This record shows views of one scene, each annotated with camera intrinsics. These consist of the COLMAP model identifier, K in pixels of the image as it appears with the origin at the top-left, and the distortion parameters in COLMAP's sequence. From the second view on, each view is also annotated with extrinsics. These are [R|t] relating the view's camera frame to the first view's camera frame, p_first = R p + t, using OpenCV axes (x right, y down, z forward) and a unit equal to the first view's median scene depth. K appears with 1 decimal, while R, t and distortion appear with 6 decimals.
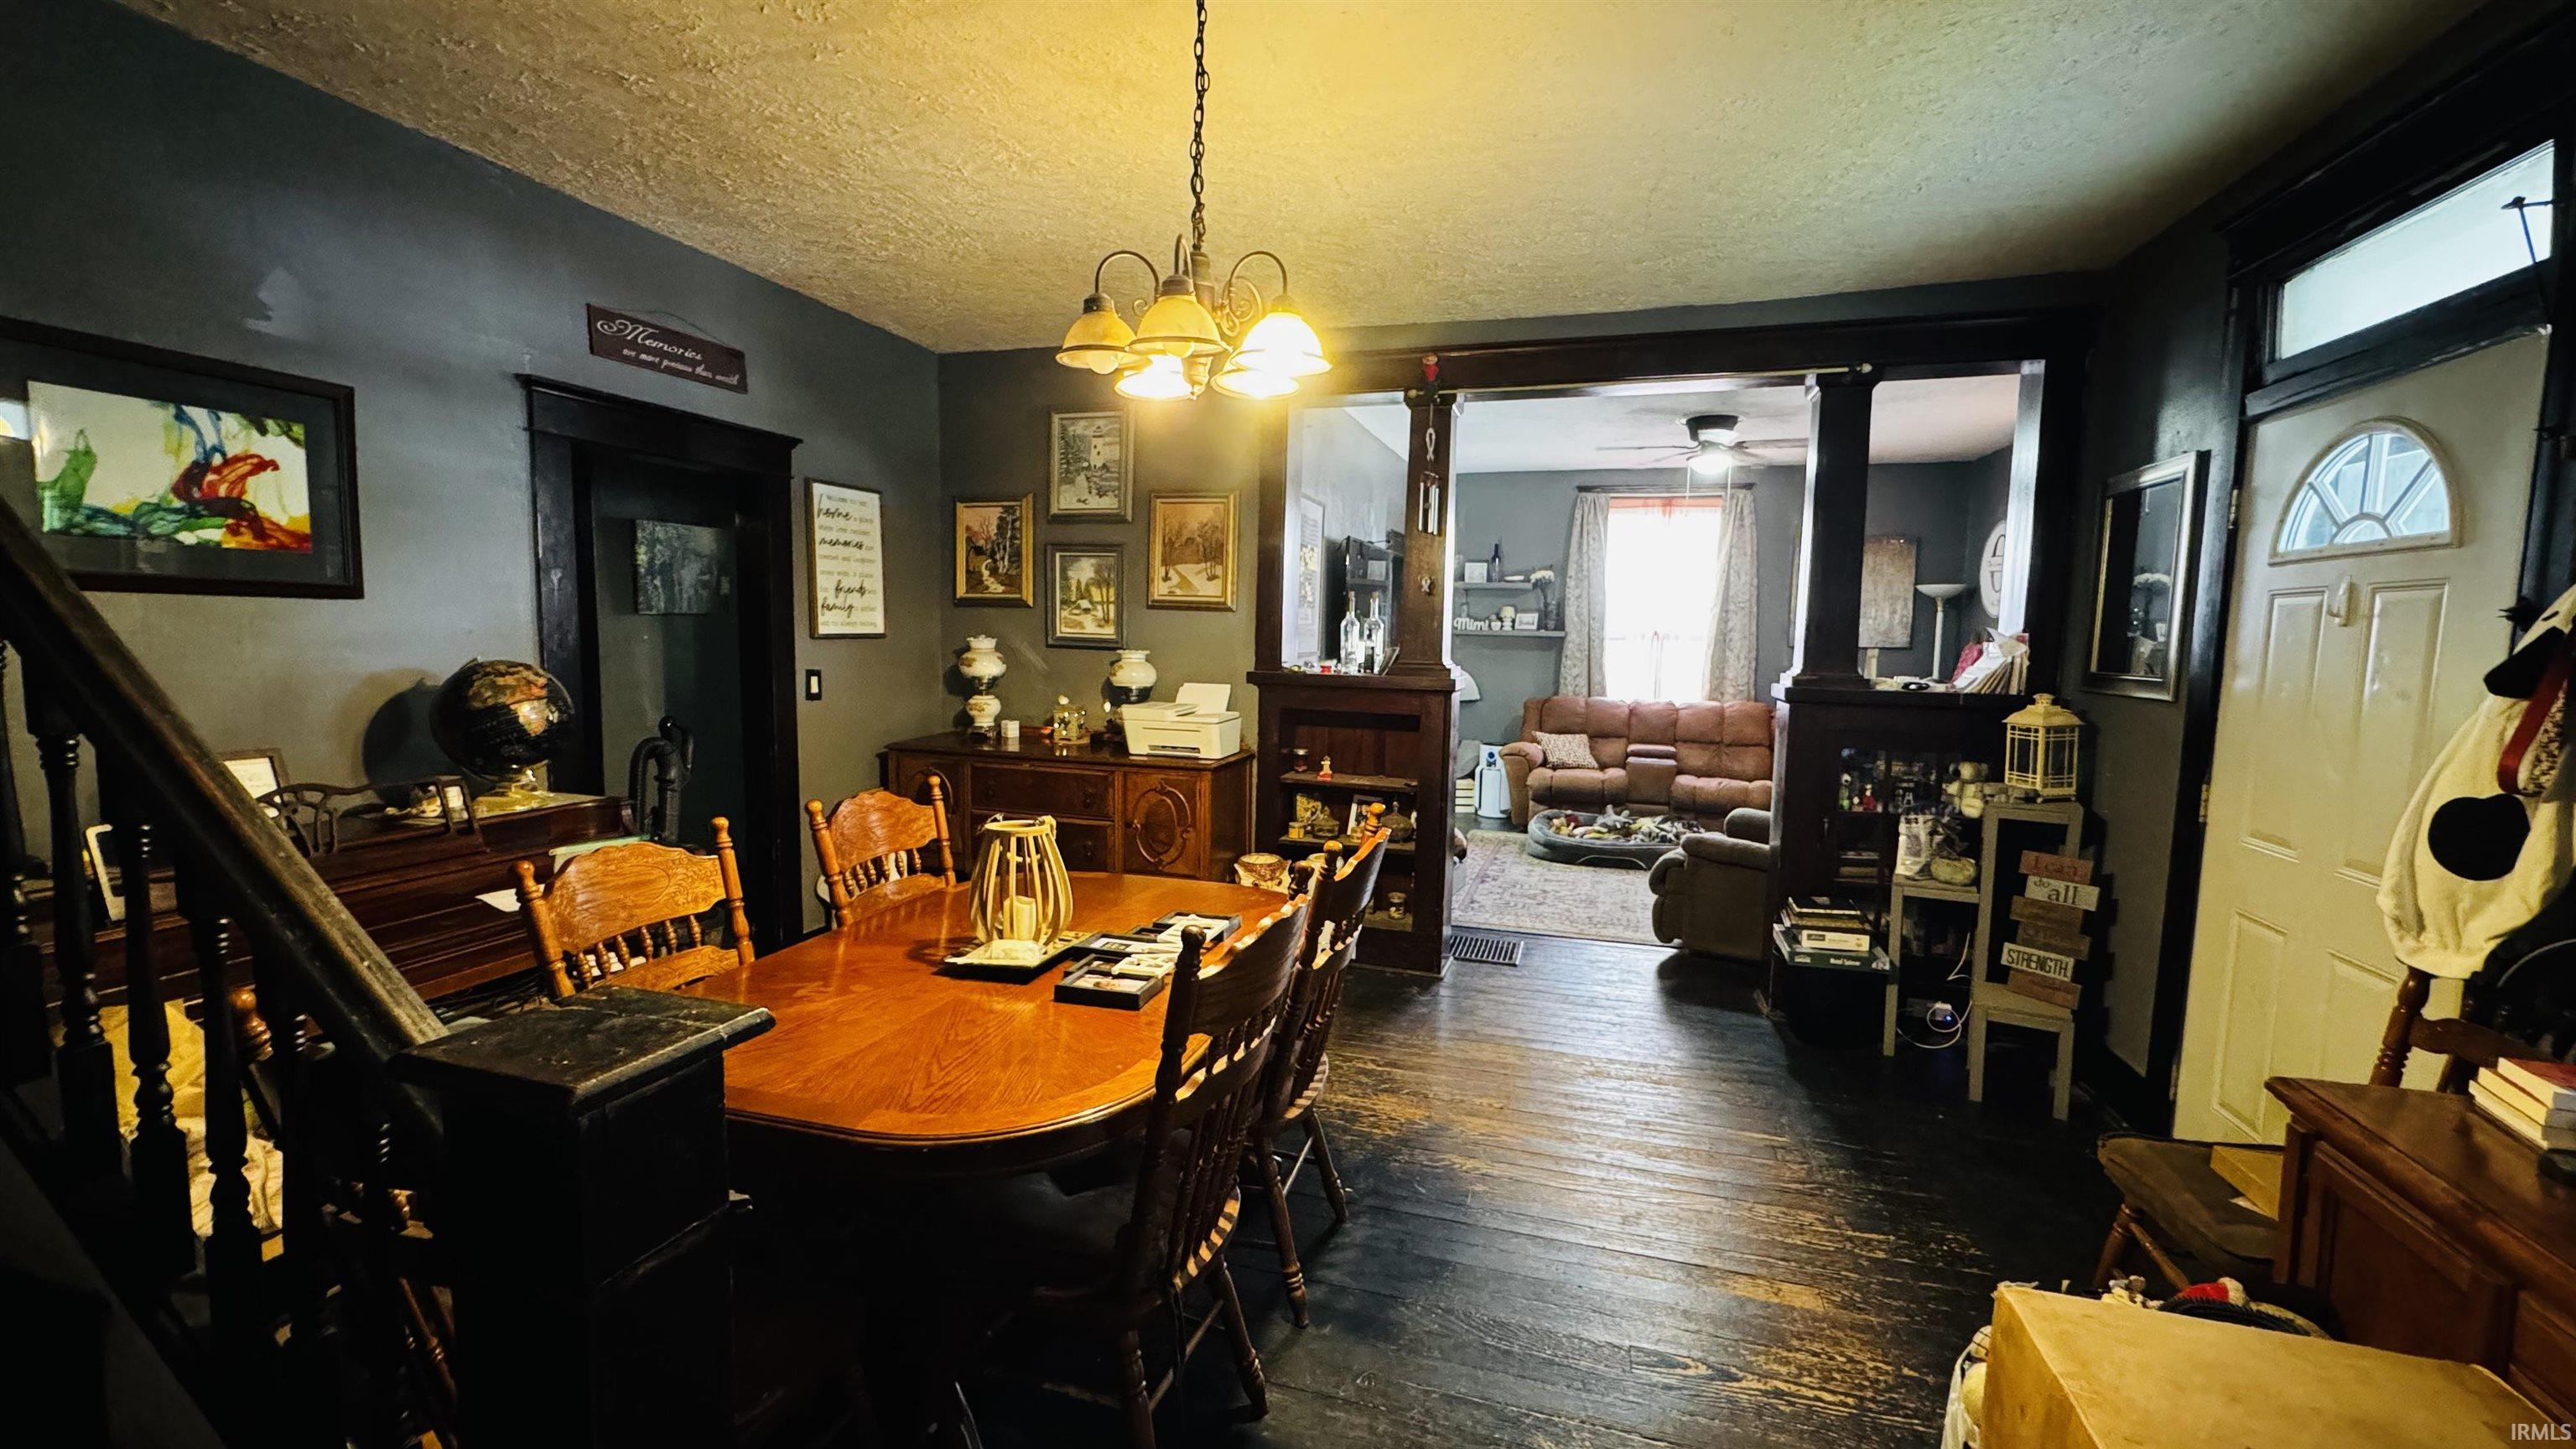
lens RADIAL K [[1039.1, 0, 1288.0], [0, 1039.1, 724.5], [0, 0, 1]] dist [-0.001441, -0.000099]
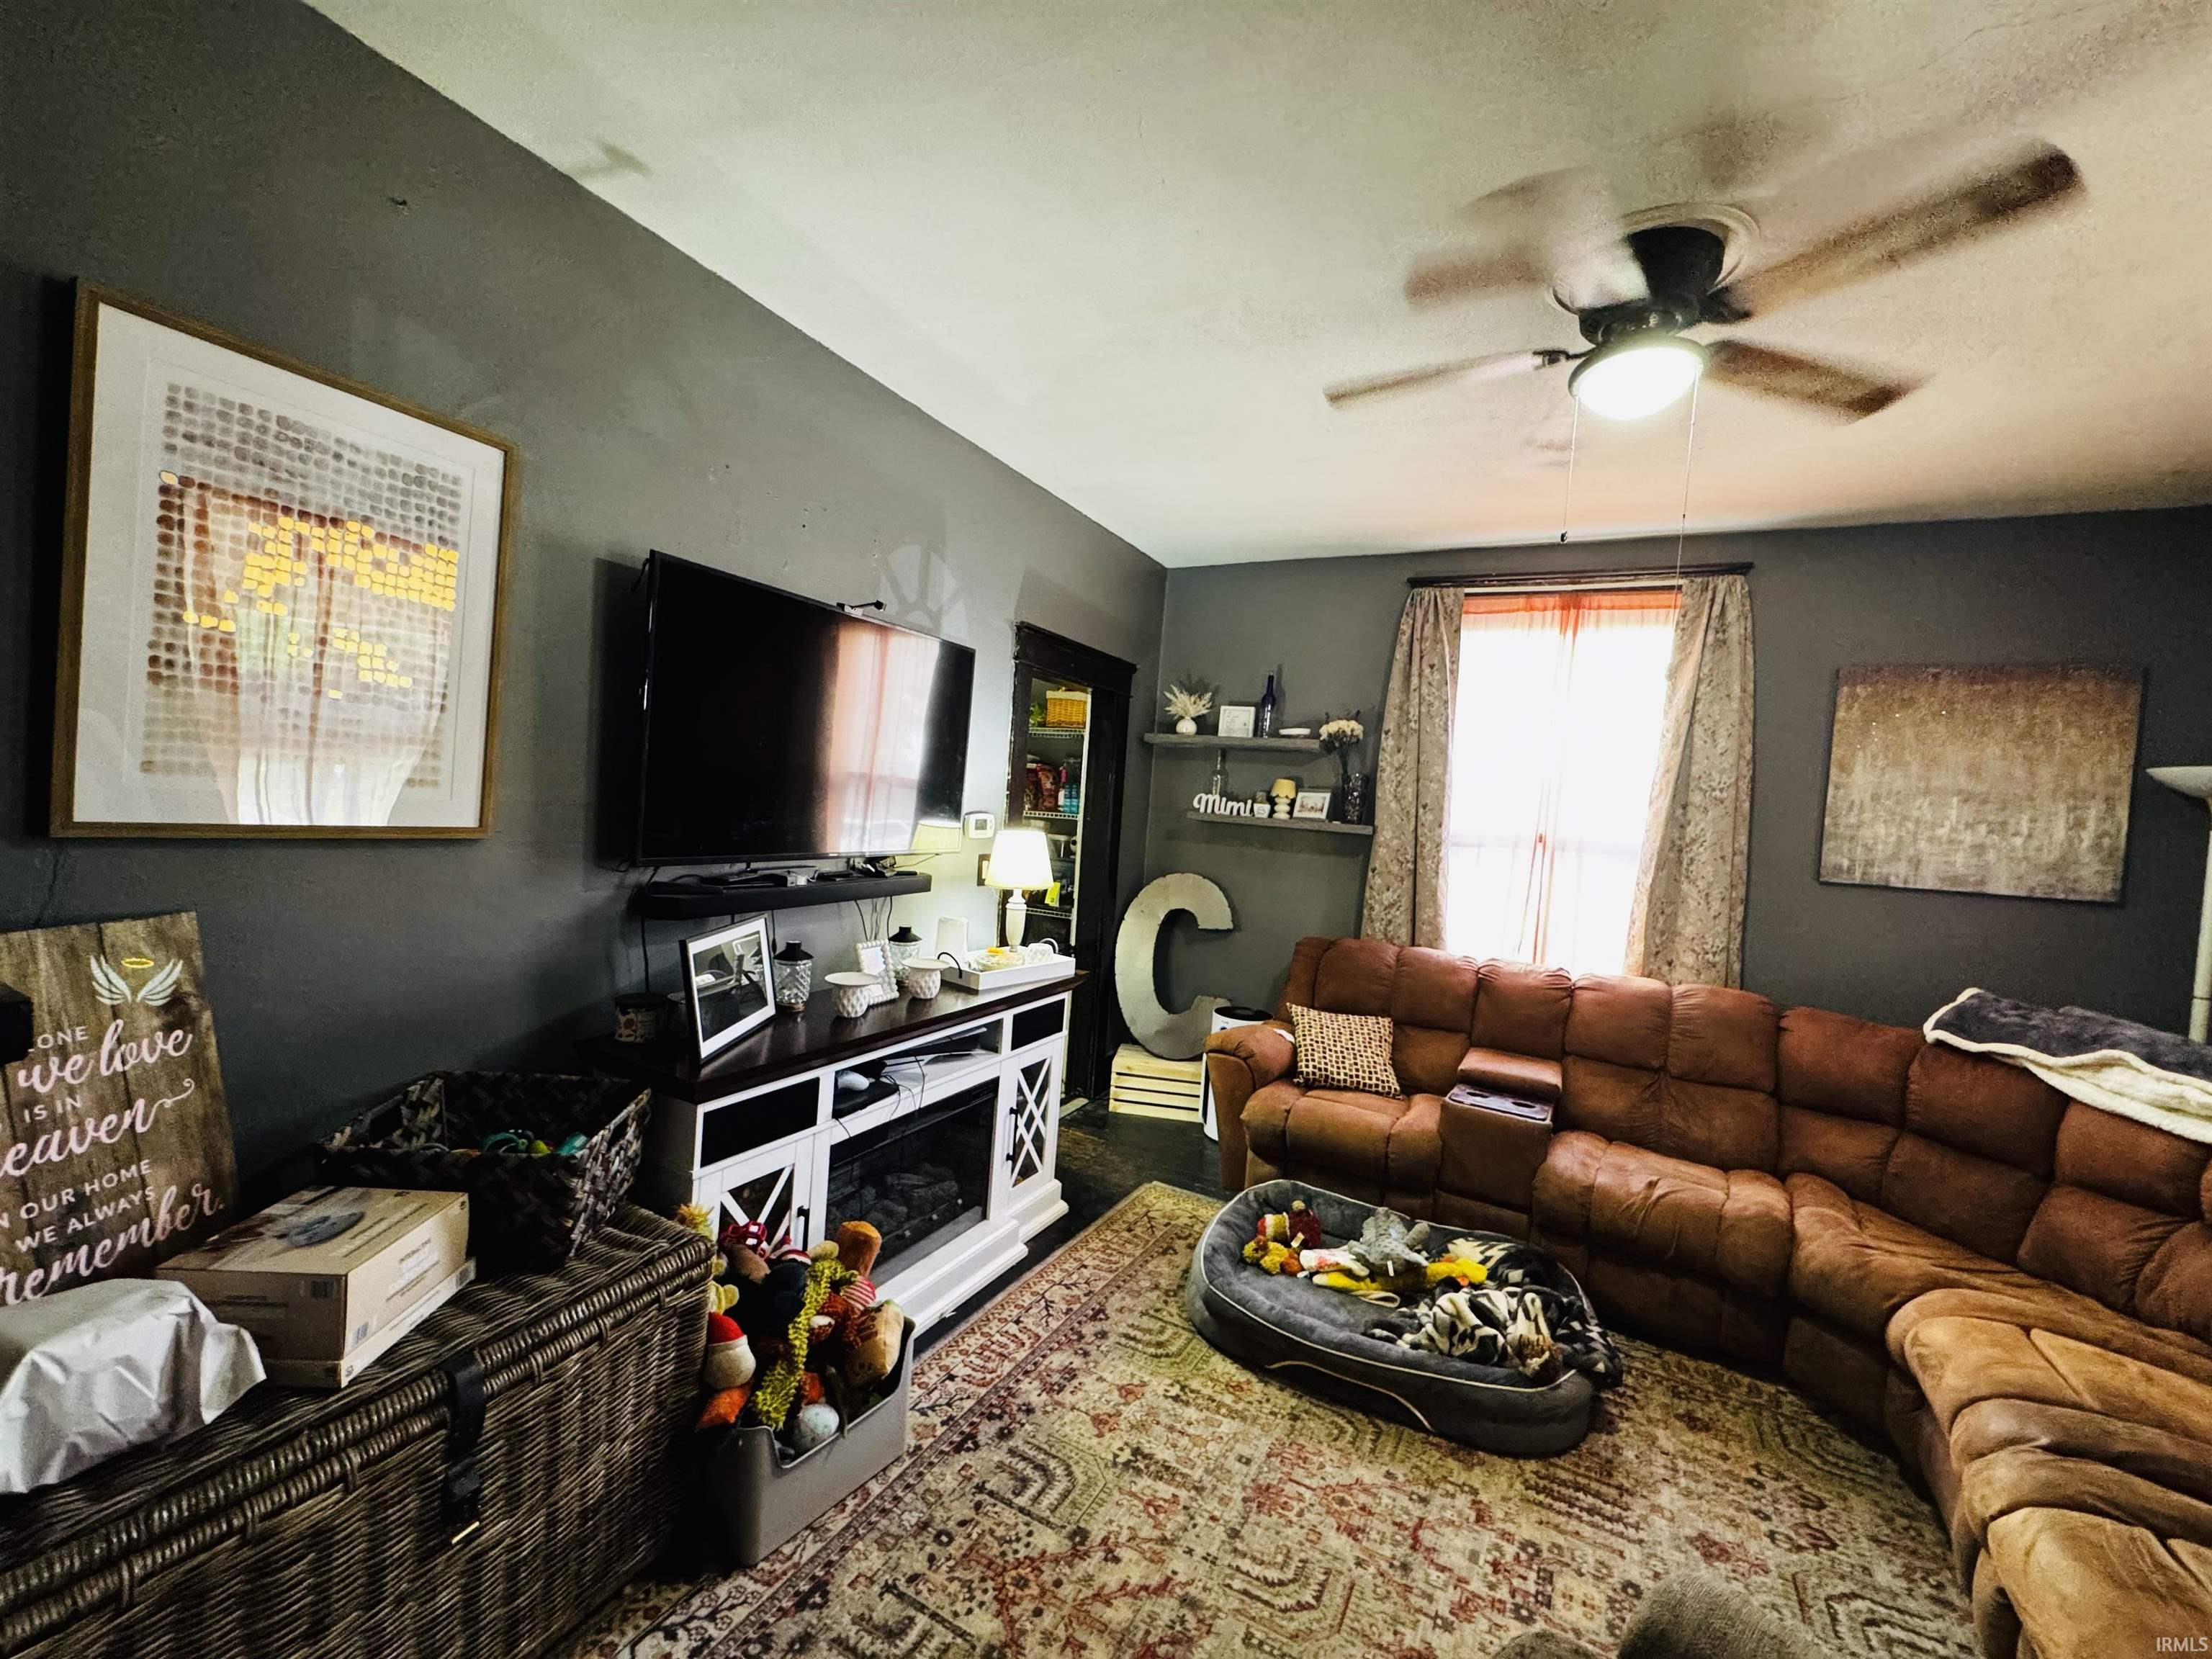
lens RADIAL K [[899.1, 0, 1106.0], [0, 899.1, 829.5], [0, 0, 1]] dist [0.000243, -0.000053]
pose [[0.981305, 0.060675, -0.182646, 0.210253], [-0.074328, 0.994854, -0.068853, -0.042131], [0.177528, 0.081141, 0.980765, 0.483339]]
